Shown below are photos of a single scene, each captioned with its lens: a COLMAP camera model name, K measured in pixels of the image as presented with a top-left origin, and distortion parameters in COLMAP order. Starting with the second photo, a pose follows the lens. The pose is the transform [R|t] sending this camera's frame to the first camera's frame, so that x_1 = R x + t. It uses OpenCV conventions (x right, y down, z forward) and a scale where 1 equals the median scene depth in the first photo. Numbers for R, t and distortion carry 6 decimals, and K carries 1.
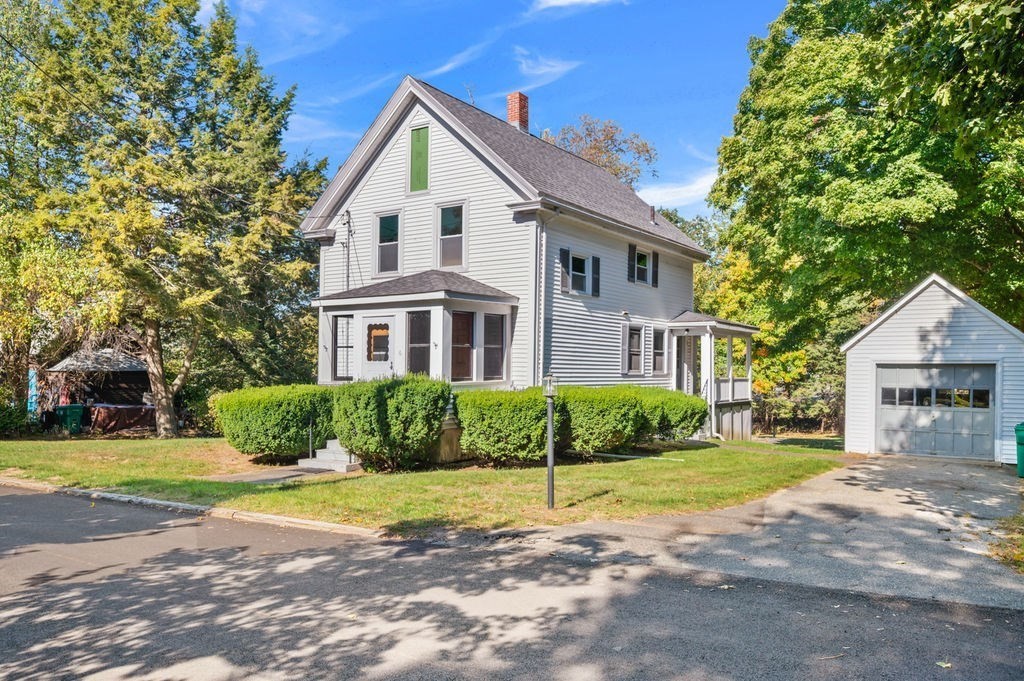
lens RADIAL K [[786.5, 0, 514.4], [0, 786.5, 340.1], [0, 0, 1]] dist [0.012493, -0.001448]
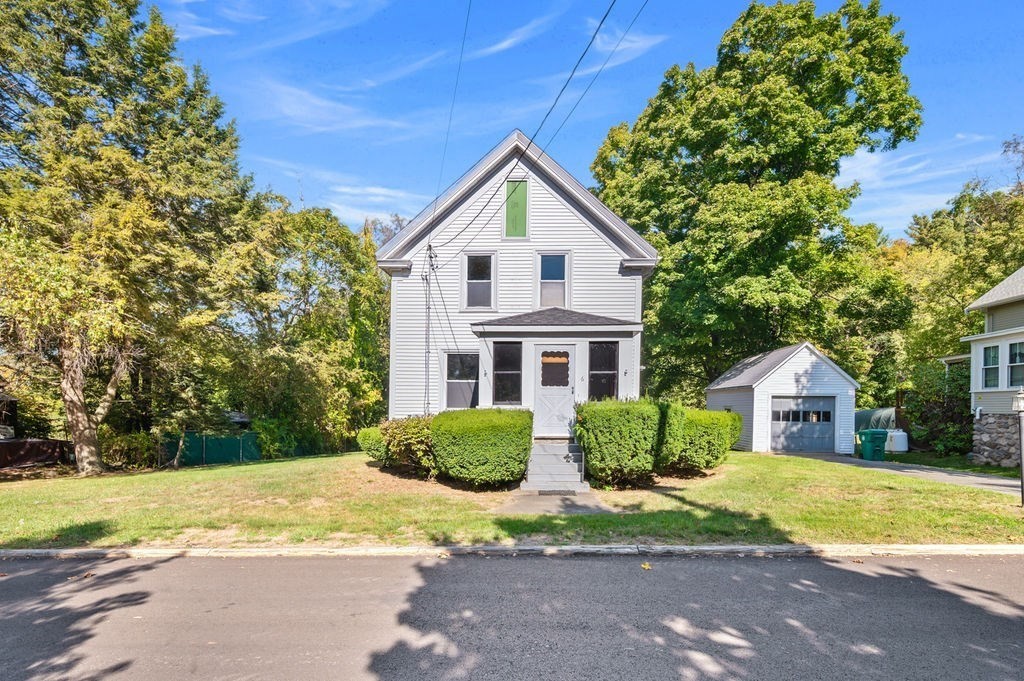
lens RADIAL K [[505.5, 0, 531.8], [0, 505.5, 406.3], [0, 0, 1]] dist [0.001056, 0.000338]
pose [[0.847274, 0.000971, 0.531155, -0.470733], [-0.021818, 0.999218, 0.032976, 0.026636], [-0.530708, -0.039528, 0.846632, 0.358892]]
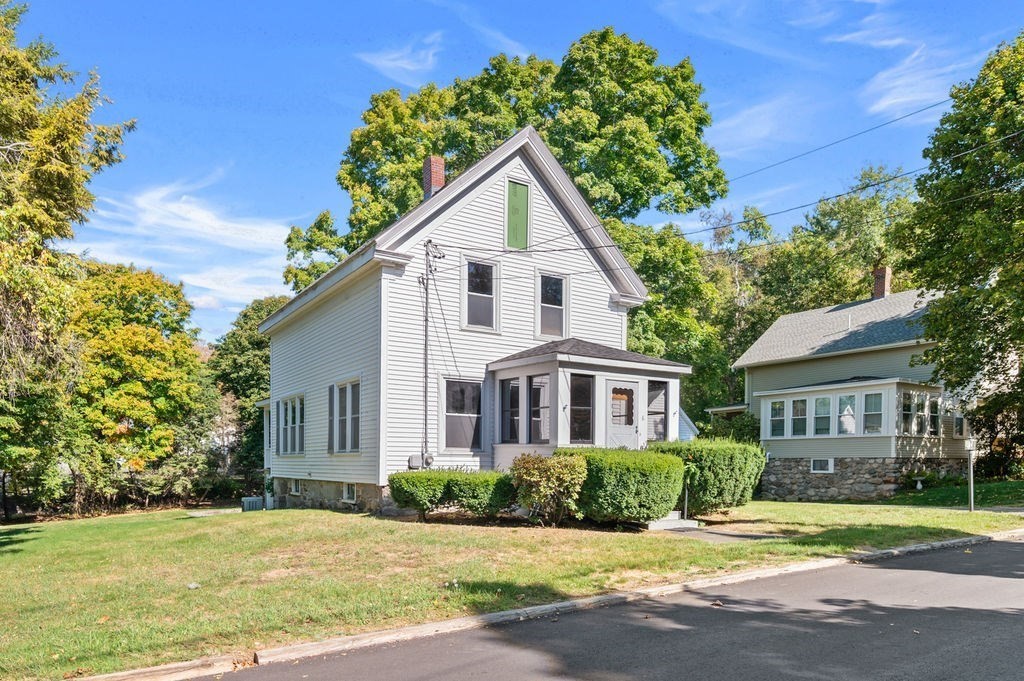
lens RADIAL K [[680.9, 0, 506.4], [0, 680.9, 471.3], [0, 0, 1]] dist [0.012365, 0.000597]
pose [[0.389997, -0.017709, 0.920646, -0.873073], [-0.038727, 0.998615, 0.035614, 0.051184], [-0.920002, -0.049543, 0.388771, 0.656962]]
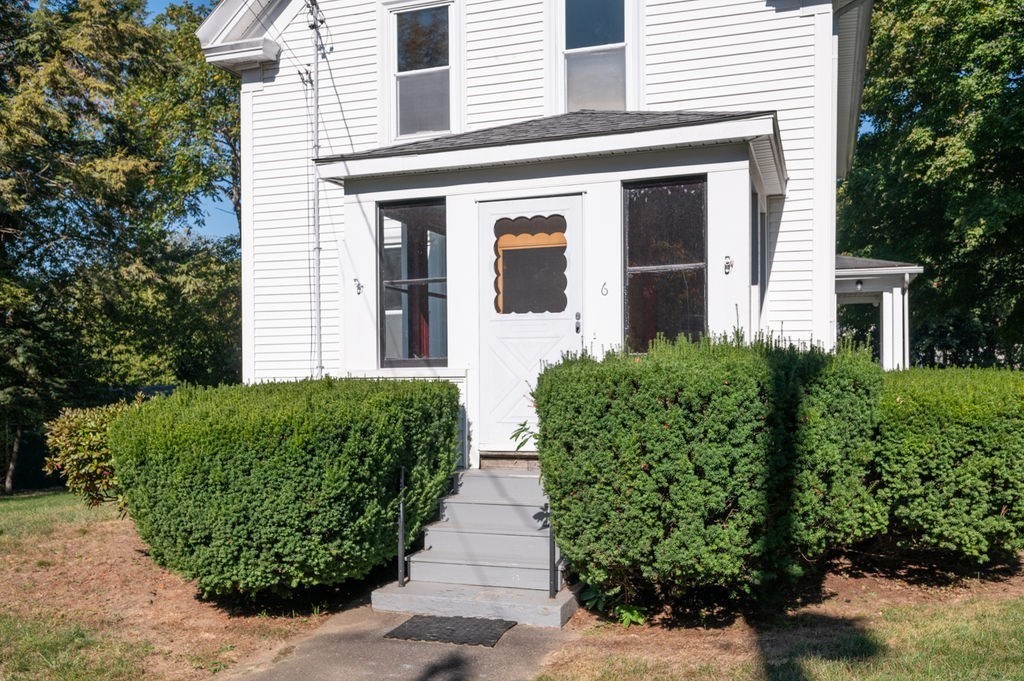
lens RADIAL K [[908.3, 0, 524.8], [0, 908.3, 373.8], [0, 0, 1]] dist [-0.005748, -0.005470]
pose [[0.963708, -0.018452, 0.266320, -0.246155], [0.008636, 0.999241, 0.037982, 0.033015], [-0.266819, -0.034304, 0.963136, 0.472327]]
